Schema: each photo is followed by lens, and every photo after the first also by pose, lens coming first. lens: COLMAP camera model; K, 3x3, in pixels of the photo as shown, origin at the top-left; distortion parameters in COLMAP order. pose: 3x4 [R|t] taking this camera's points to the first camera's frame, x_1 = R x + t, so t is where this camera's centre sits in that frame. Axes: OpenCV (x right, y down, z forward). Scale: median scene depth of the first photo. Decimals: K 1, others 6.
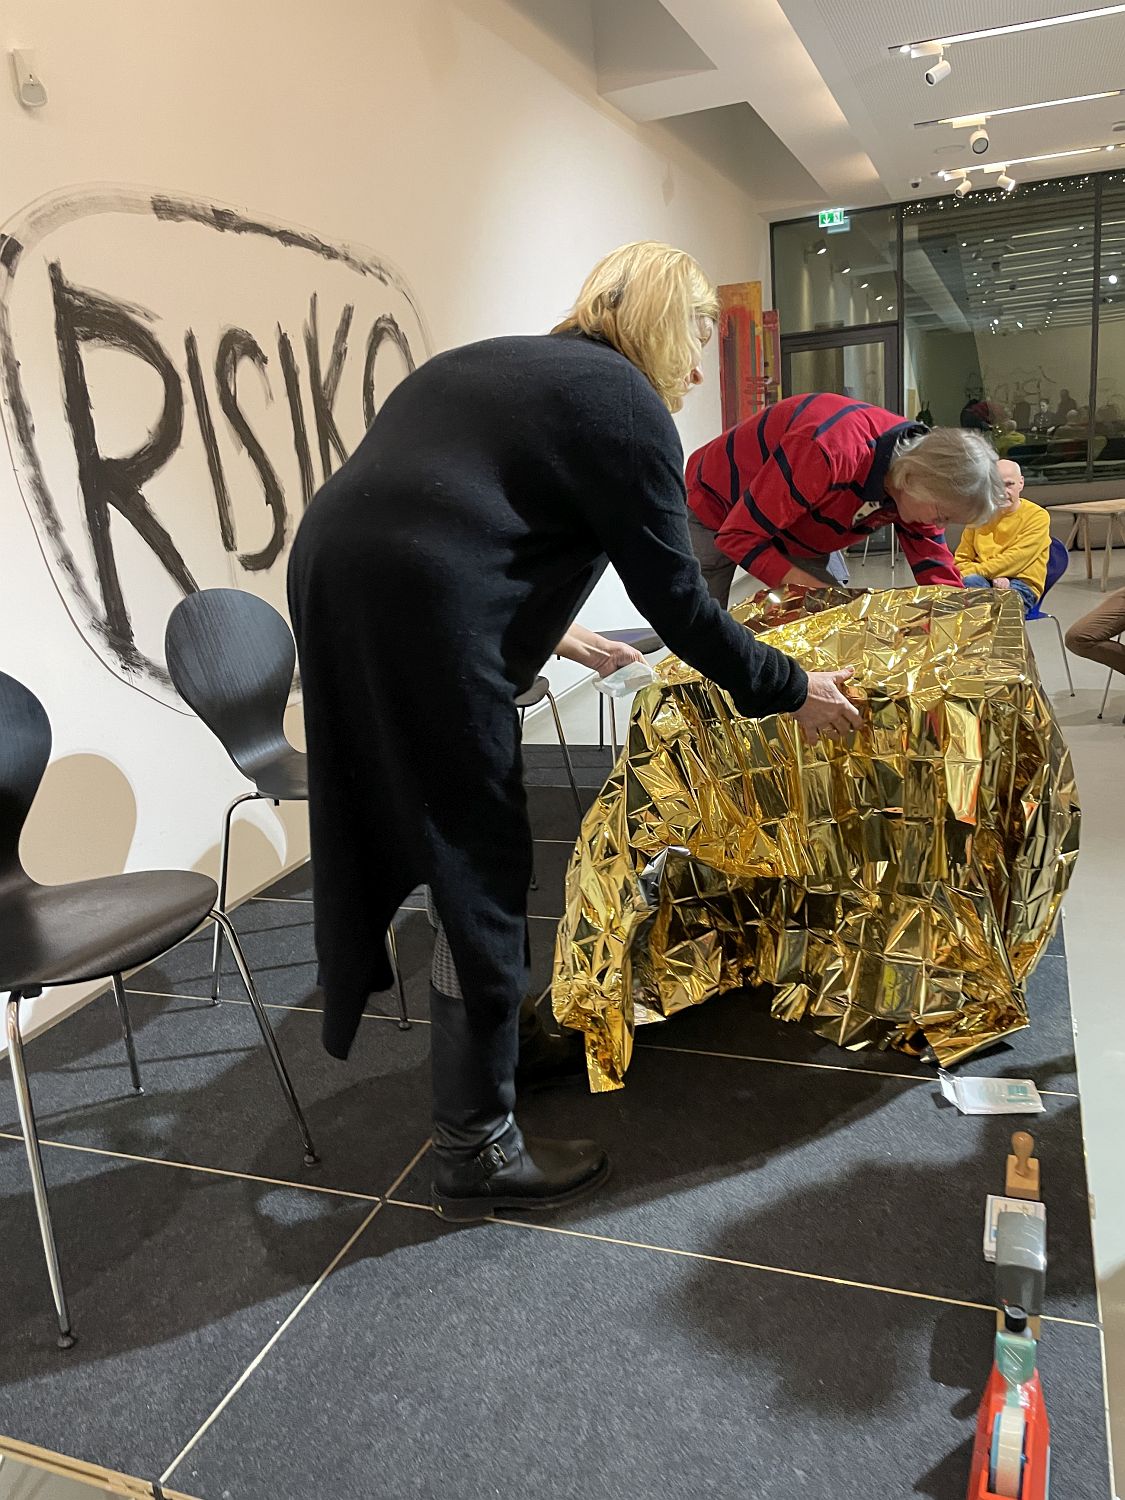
lens RADIAL K [[1138.0, 0, 559.4], [0, 1138.0, 750.8], [0, 0, 1]] dist [0.086043, -0.114694]
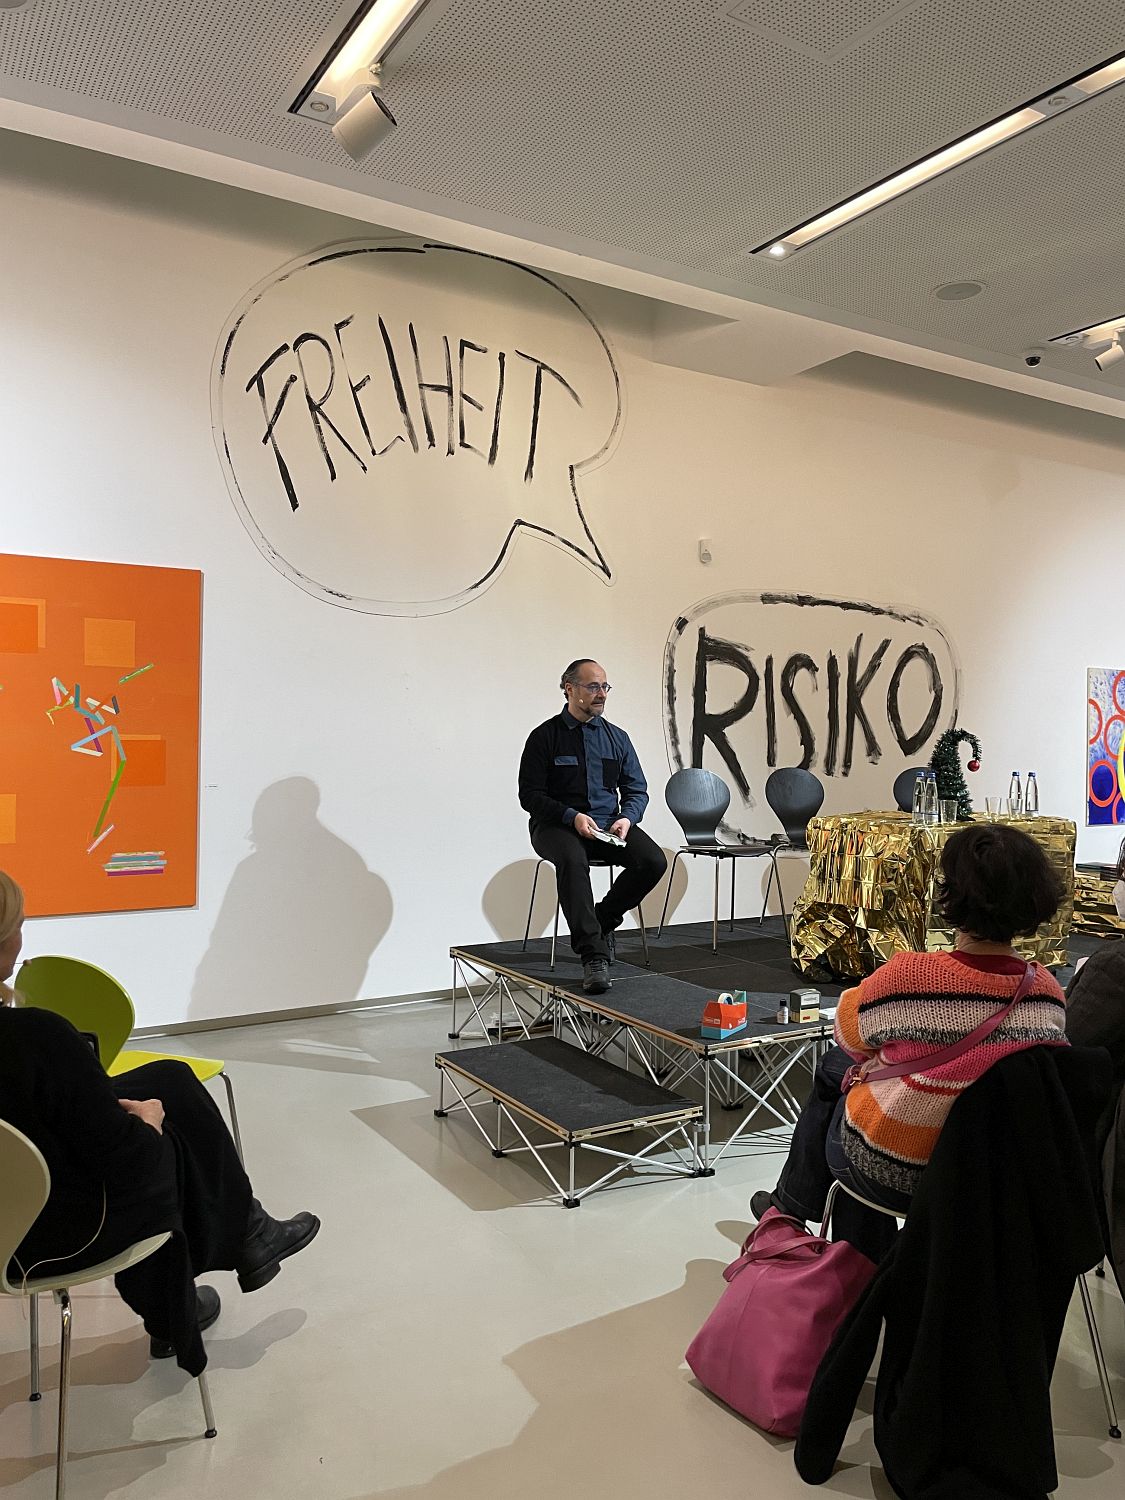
lens RADIAL K [[1134.6, 0, 580.8], [0, 1134.6, 745.0], [0, 0, 1]] dist [0.099819, -0.142640]
pose [[0.790394, 0.100388, -0.604317, 0.568604], [-0.233156, 0.961535, -0.145219, 0.129606], [0.566494, 0.255680, 0.783398, -0.616007]]
